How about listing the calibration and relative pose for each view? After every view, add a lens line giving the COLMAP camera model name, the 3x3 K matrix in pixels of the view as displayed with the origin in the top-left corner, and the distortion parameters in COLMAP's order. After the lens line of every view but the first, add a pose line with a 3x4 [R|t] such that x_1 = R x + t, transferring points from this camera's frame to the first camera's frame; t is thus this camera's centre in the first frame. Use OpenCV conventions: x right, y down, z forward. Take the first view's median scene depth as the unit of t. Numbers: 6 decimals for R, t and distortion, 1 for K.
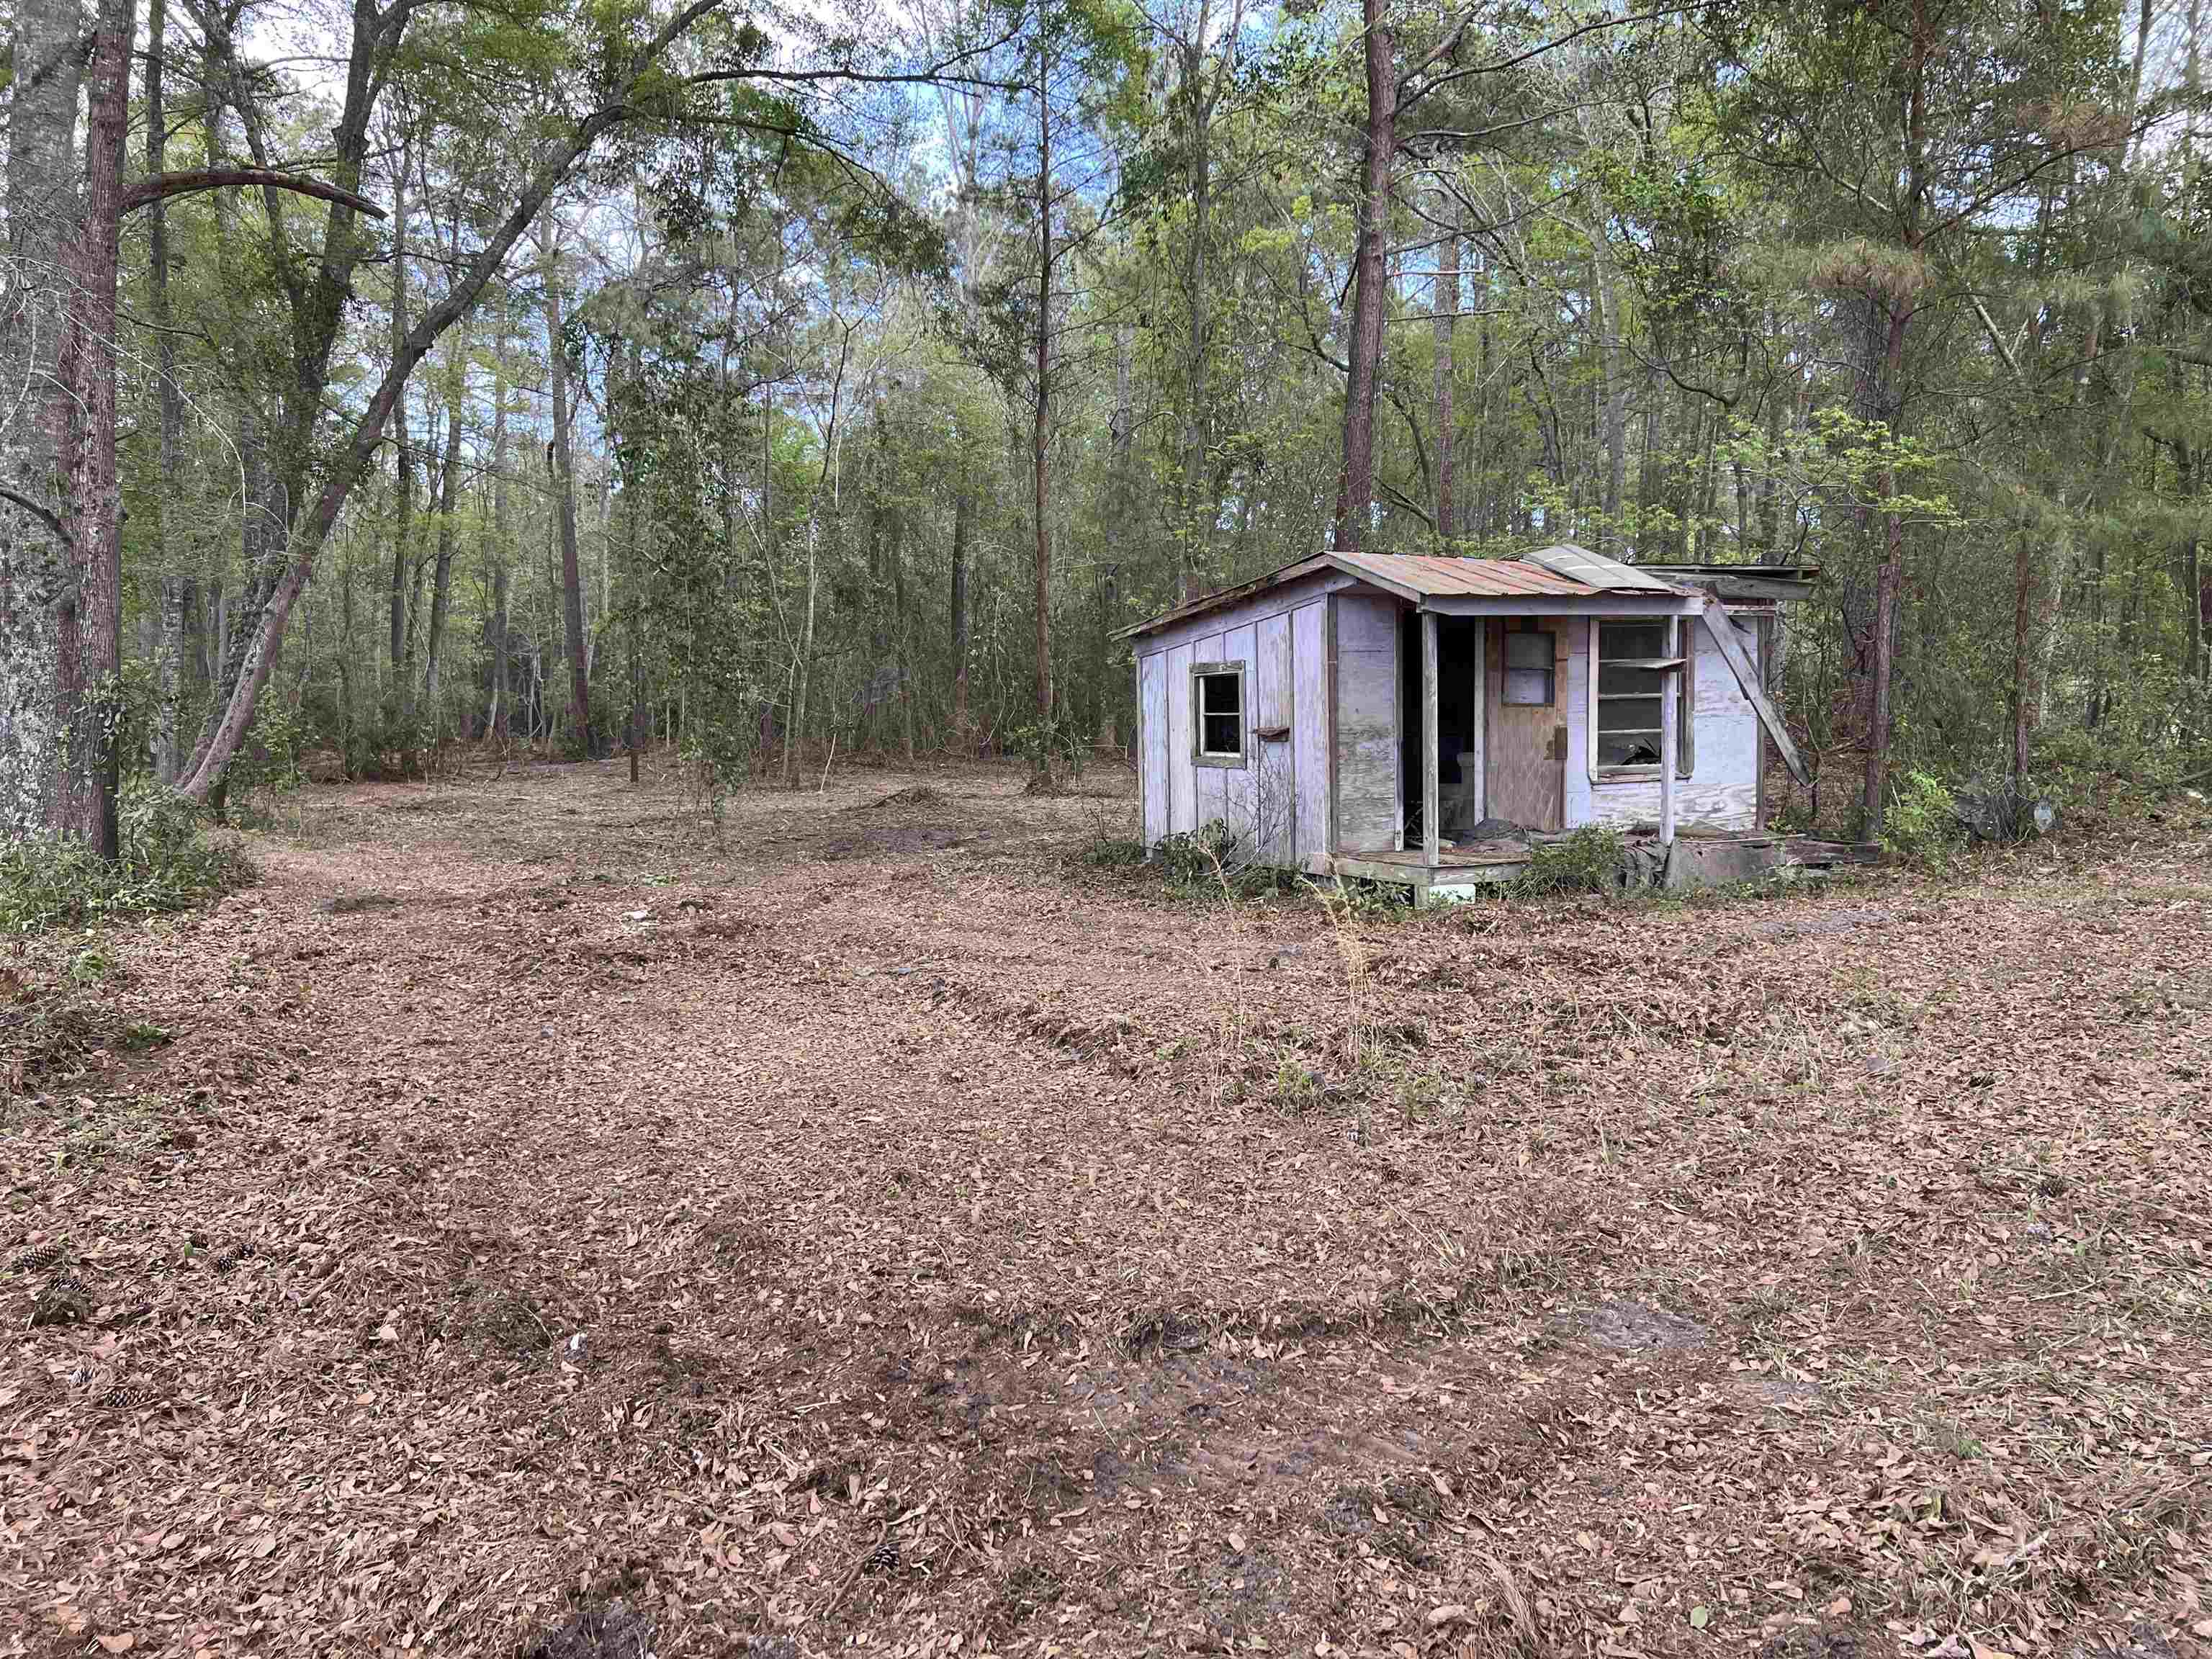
lens RADIAL K [[1689.3, 0, 1106.0], [0, 1689.3, 829.5], [0, 0, 1]] dist [0.118254, -0.181532]
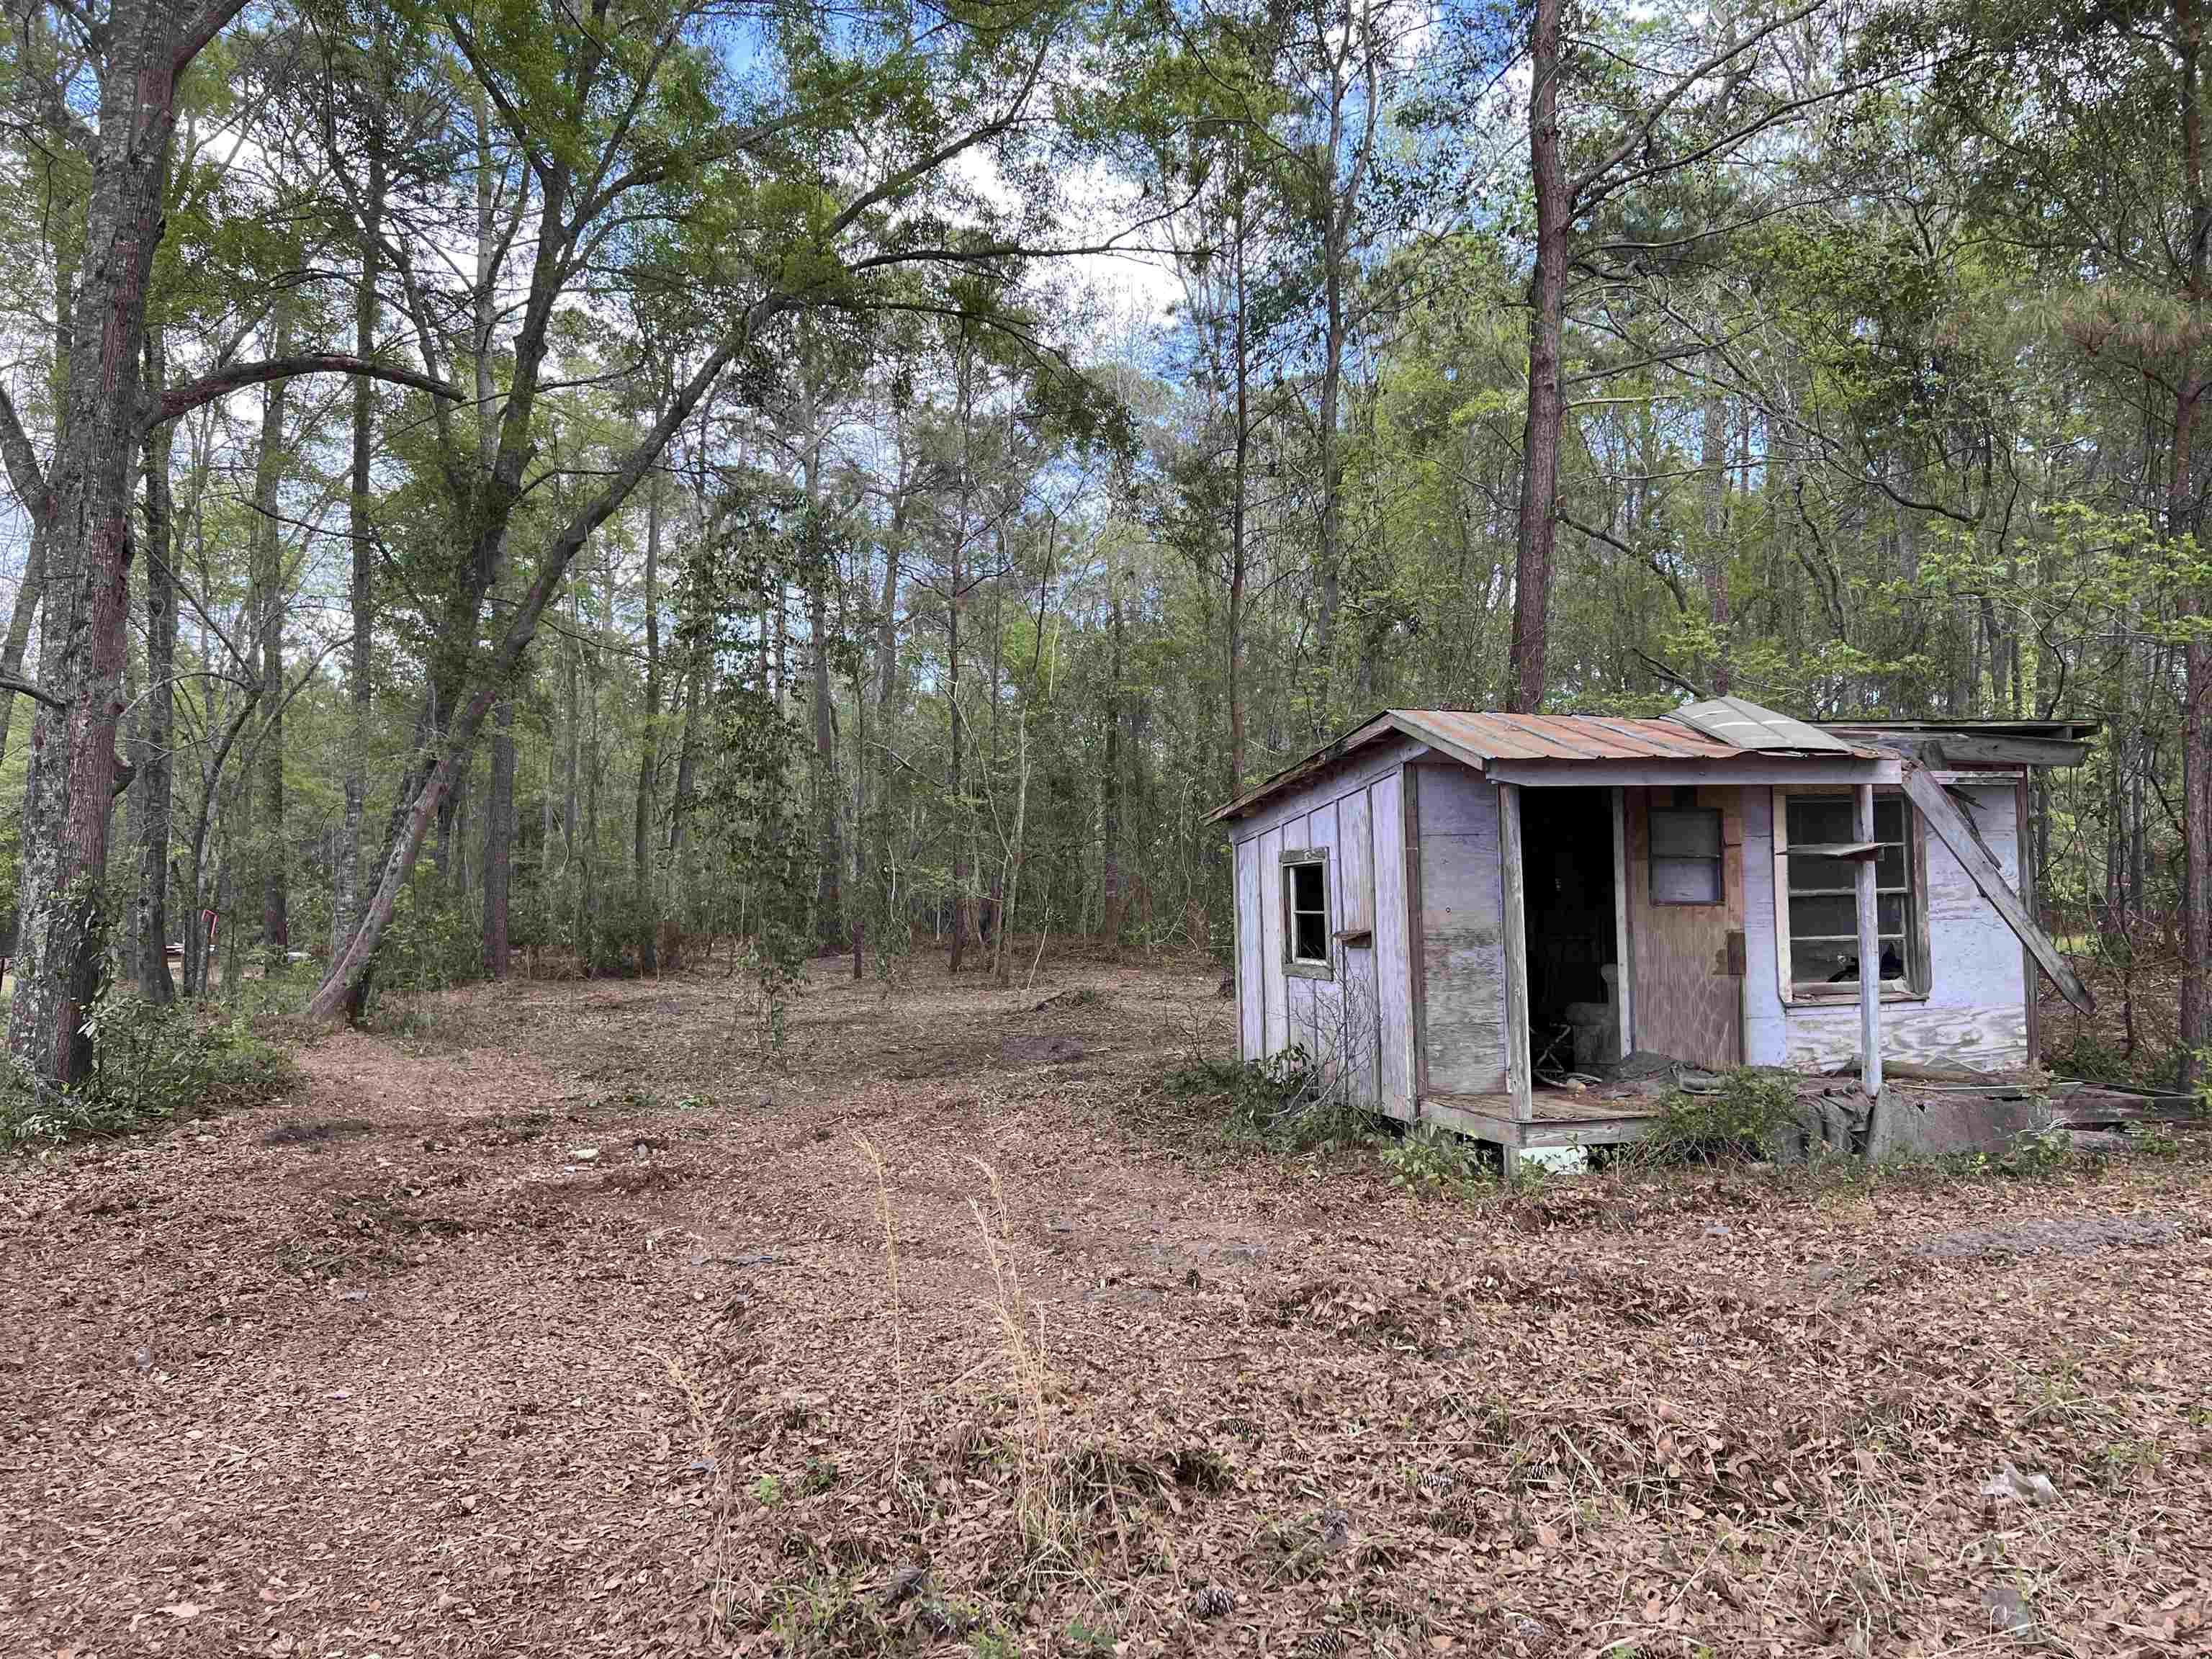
lens RADIAL K [[1696.9, 0, 1106.0], [0, 1696.9, 829.5], [0, 0, 1]] dist [0.078474, -0.094398]
pose [[0.982872, -0.010408, -0.183993, 0.135522], [-0.010199, 0.993802, -0.110697, -0.018378], [0.184005, 0.110678, 0.976674, 0.196578]]
